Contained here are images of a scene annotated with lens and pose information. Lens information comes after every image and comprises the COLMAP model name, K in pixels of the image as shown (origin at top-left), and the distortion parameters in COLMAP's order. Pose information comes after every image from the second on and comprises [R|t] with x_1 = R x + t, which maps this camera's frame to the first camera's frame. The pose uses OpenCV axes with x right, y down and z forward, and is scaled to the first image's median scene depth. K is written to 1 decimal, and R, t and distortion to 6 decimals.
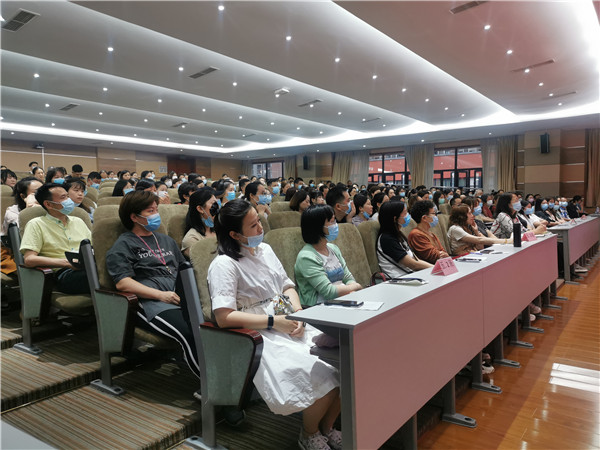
lens RADIAL K [[466.3, 0, 297.8], [0, 466.3, 224.2], [0, 0, 1]] dist [-0.001419, -0.000640]
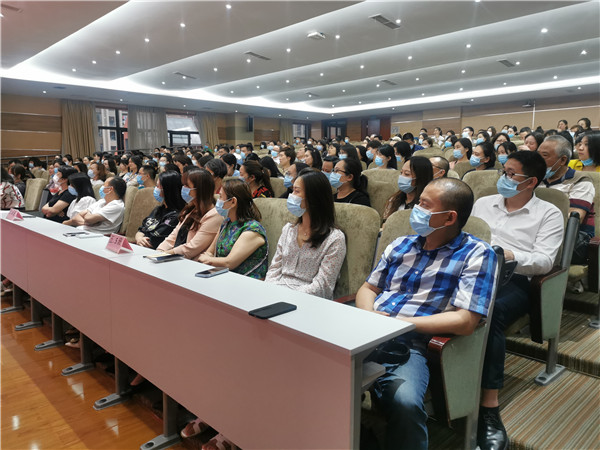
lens RADIAL K [[466.3, 0, 298.1], [0, 466.3, 226.3], [0, 0, 1]] dist [-0.001419, -0.000640]
pose [[-0.186154, 0.137831, -0.972805, 0.703135], [-0.033670, 0.988635, 0.146517, -0.052660], [0.981944, 0.060029, -0.179397, 0.941851]]
